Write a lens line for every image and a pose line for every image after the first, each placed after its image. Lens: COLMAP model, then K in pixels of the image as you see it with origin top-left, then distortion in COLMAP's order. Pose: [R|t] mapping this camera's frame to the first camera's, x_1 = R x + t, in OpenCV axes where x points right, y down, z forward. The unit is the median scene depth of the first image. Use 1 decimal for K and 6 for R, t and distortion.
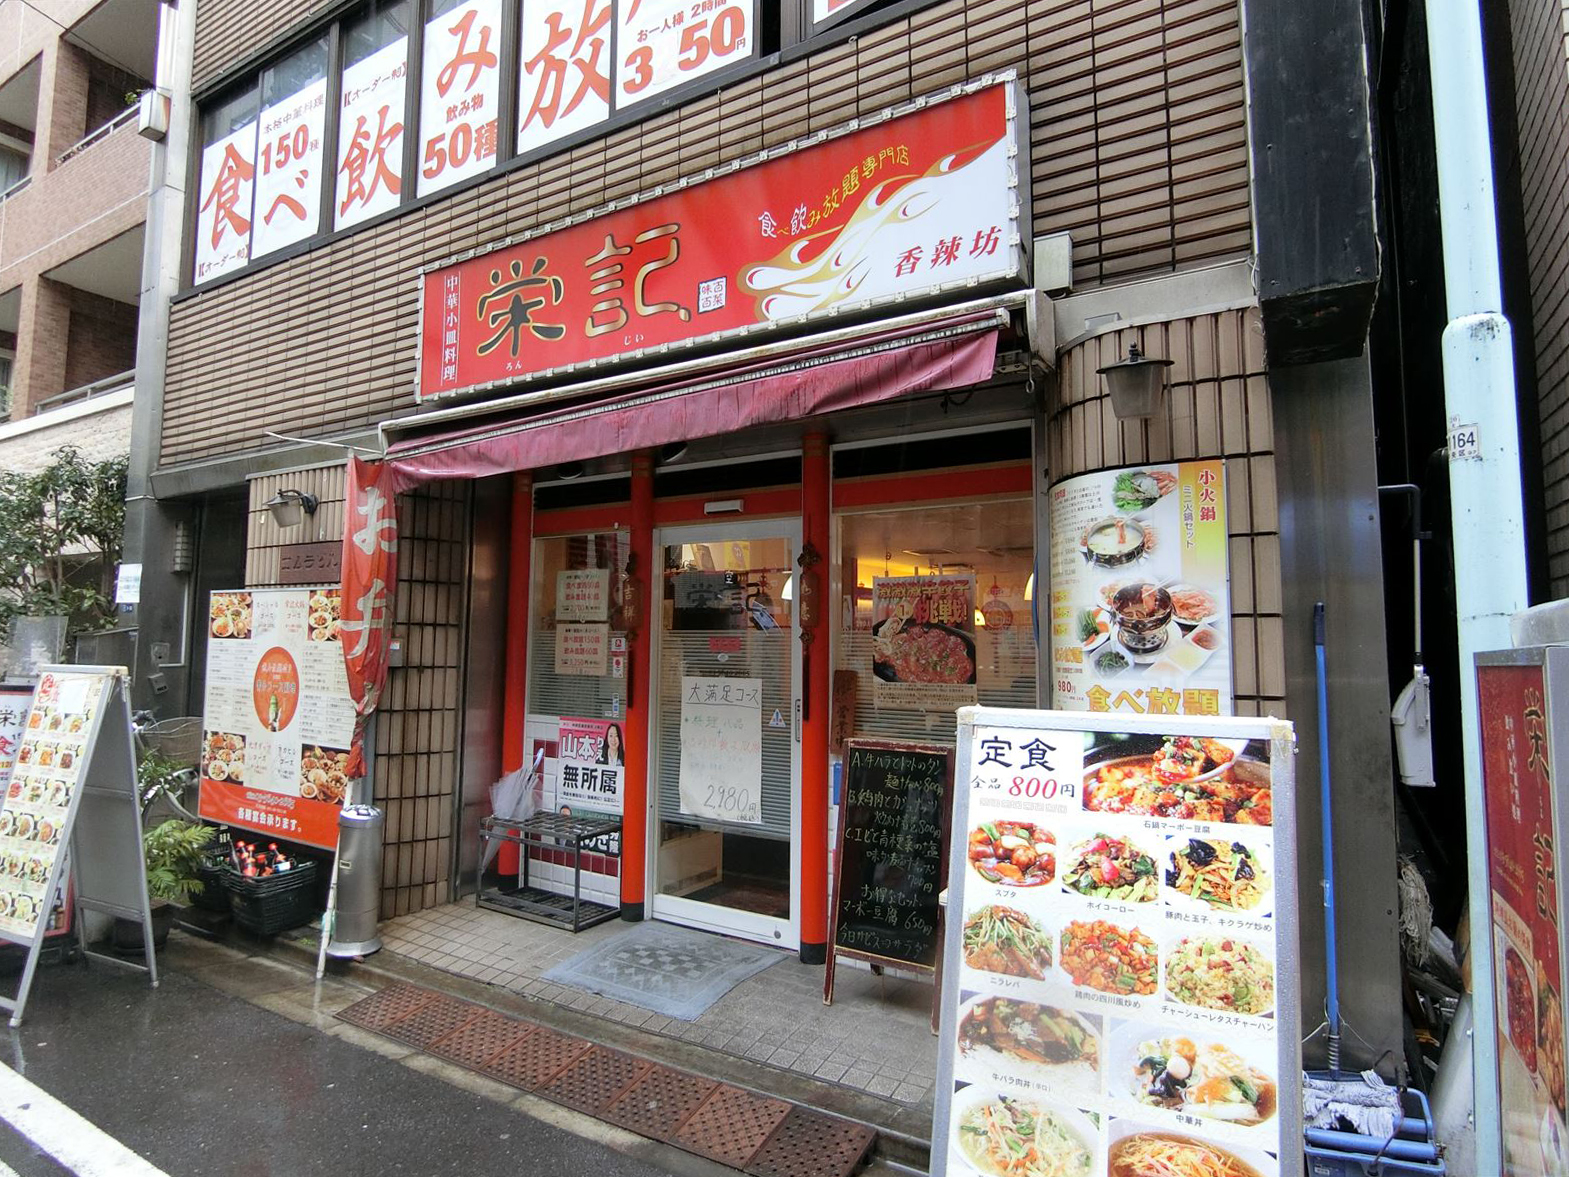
lens RADIAL K [[871.0, 0, 779.3], [0, 871.0, 582.7], [0, 0, 1]] dist [-0.003216, -0.001338]
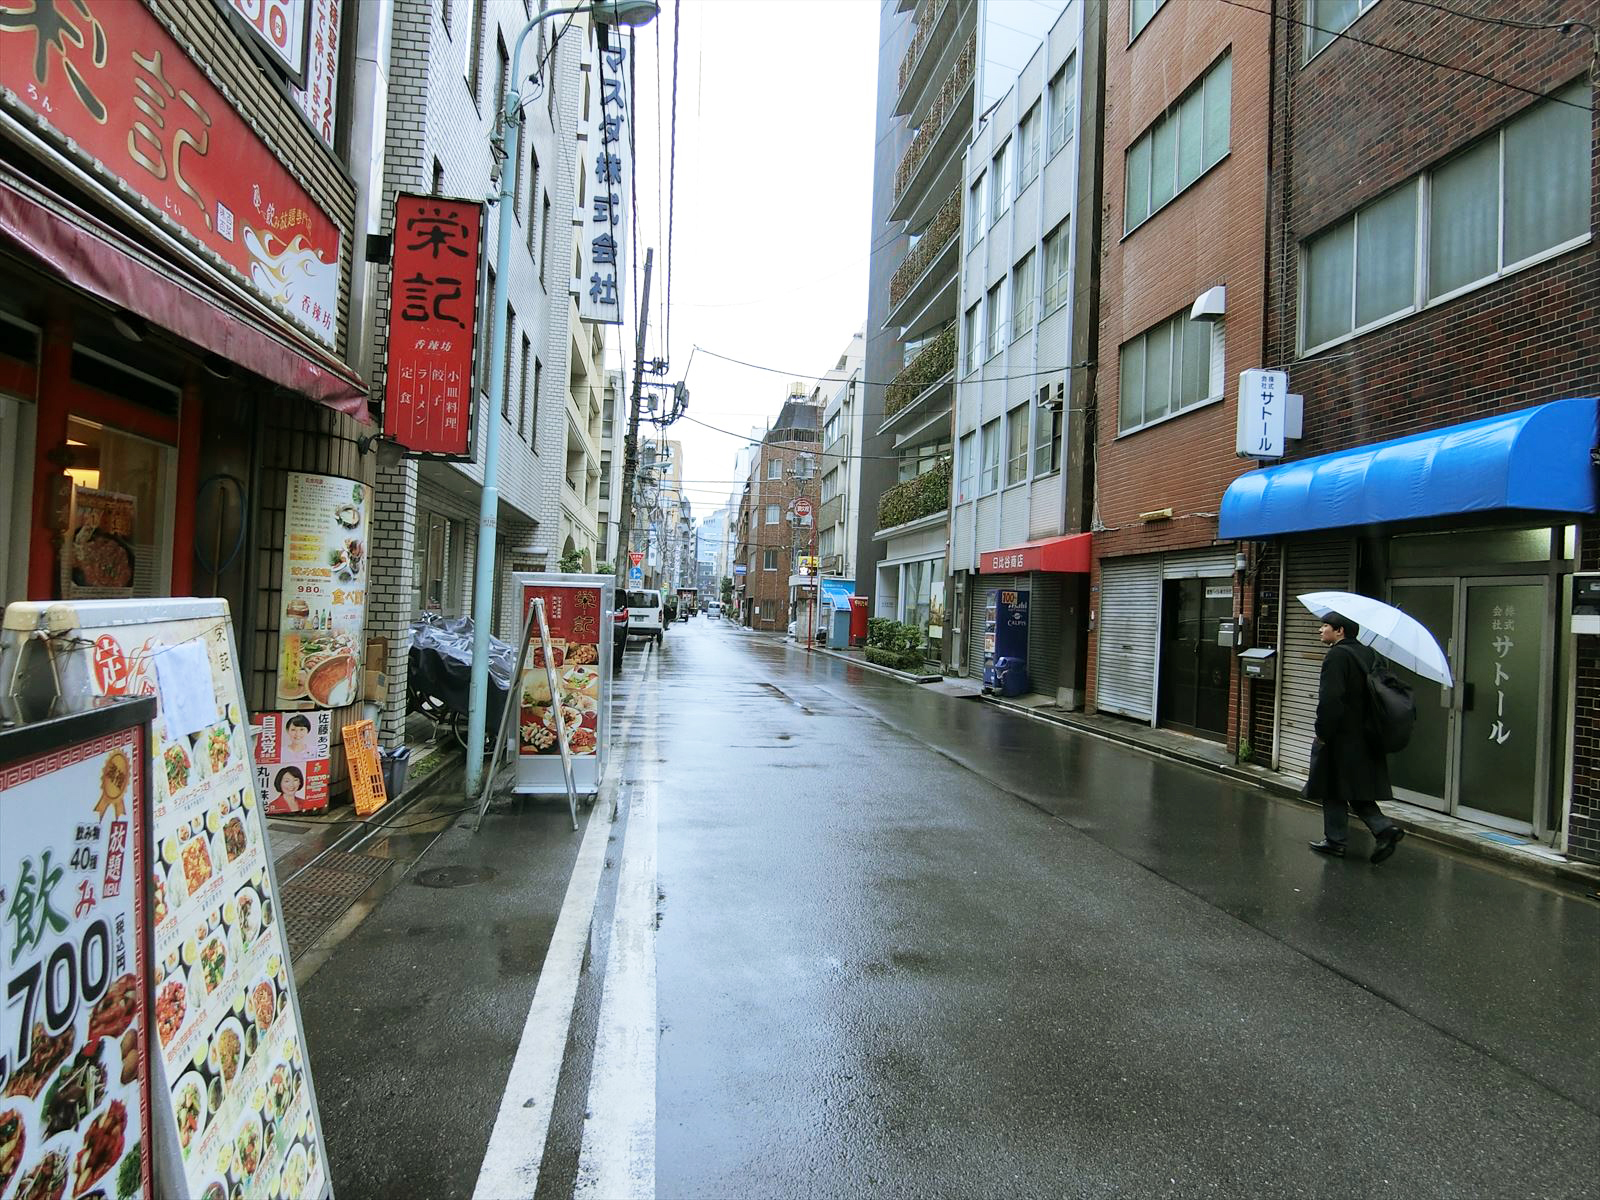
lens RADIAL K [[888.2, 0, 794.7], [0, 888.2, 594.1], [0, 0, 1]] dist [-0.003216, -0.001338]
pose [[-0.649892, -0.031794, 0.759362, -1.279626], [-0.111396, 0.992319, -0.053790, 0.086554], [-0.751819, -0.119548, -0.648442, 1.072889]]
